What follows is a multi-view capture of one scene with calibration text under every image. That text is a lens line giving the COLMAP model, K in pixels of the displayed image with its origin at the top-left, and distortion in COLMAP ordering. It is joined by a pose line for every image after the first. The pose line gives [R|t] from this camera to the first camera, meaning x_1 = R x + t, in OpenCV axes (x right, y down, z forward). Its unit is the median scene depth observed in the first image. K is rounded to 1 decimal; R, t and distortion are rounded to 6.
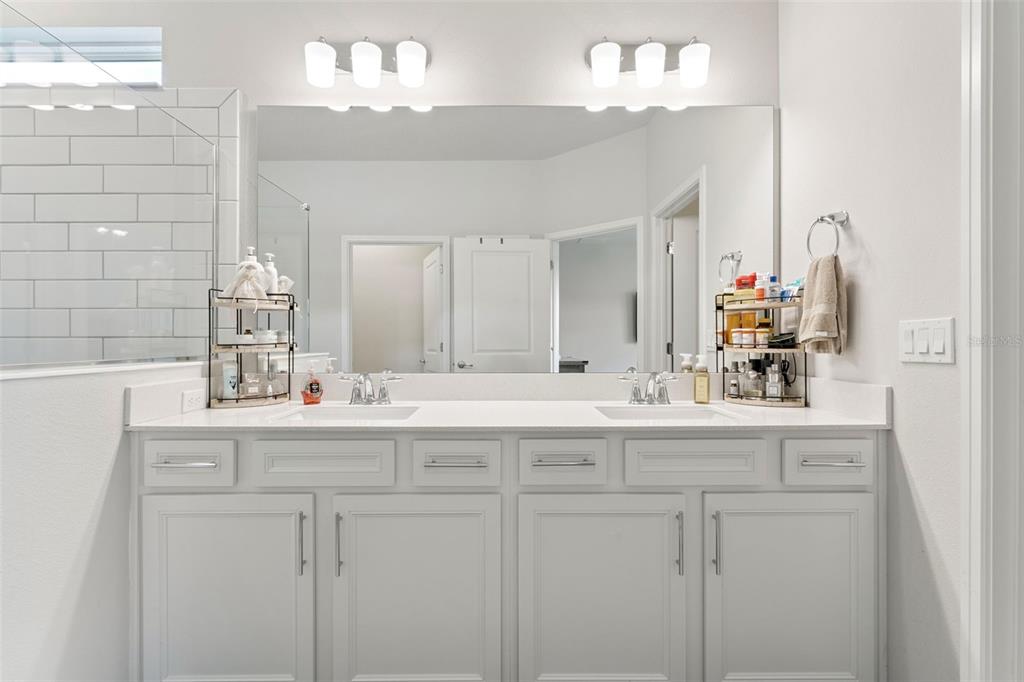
lens RADIAL K [[496.0, 0, 512.2], [0, 496.0, 339.8], [0, 0, 1]] dist [-0.004647, -0.000620]
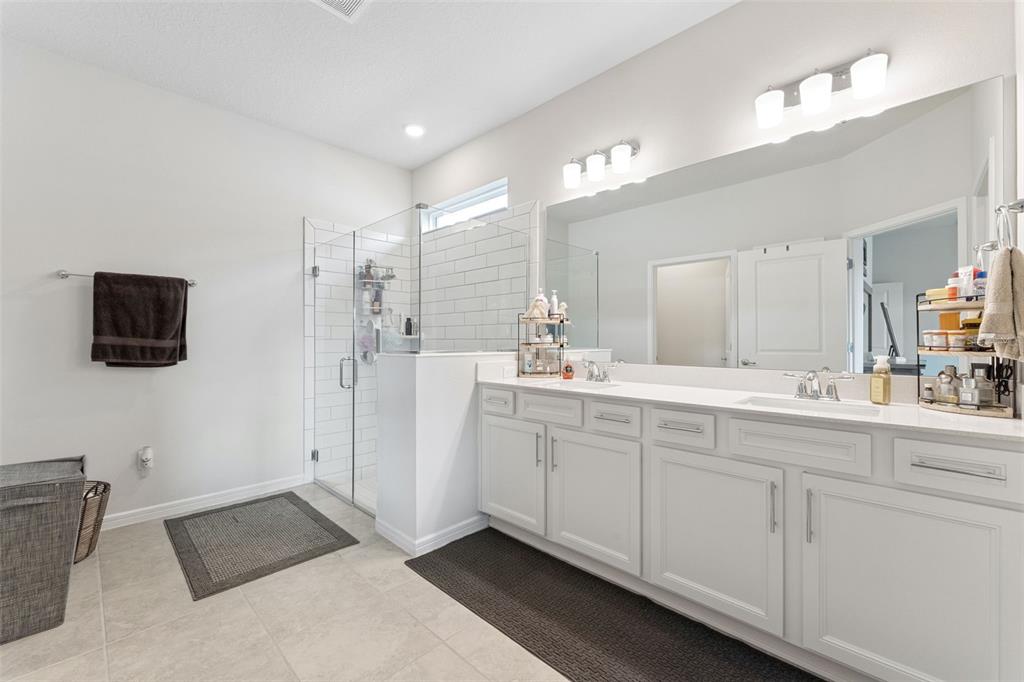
lens RADIAL K [[417.0, 0, 510.7], [0, 417.0, 338.1], [0, 0, 1]] dist [0.000915, 0.000245]
pose [[0.714716, -0.001940, -0.699412, 0.446857], [-0.000189, 0.999996, -0.002968, -0.004829], [0.699415, 0.002253, 0.714712, -0.148207]]
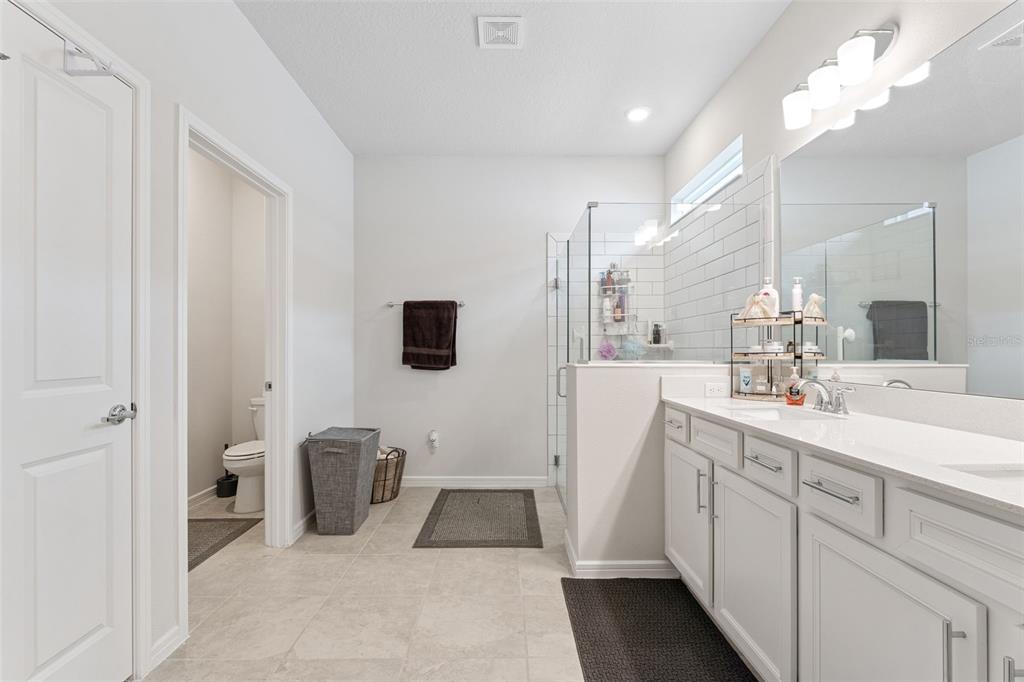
lens RADIAL K [[472.6, 0, 511.0], [0, 472.6, 348.2], [0, 0, 1]] dist [-0.002465, -0.000541]
pose [[0.011450, -0.002845, -0.999930, 0.693899], [0.002841, 0.999992, -0.002812, -0.002280], [0.999930, -0.002809, 0.011458, 0.321603]]
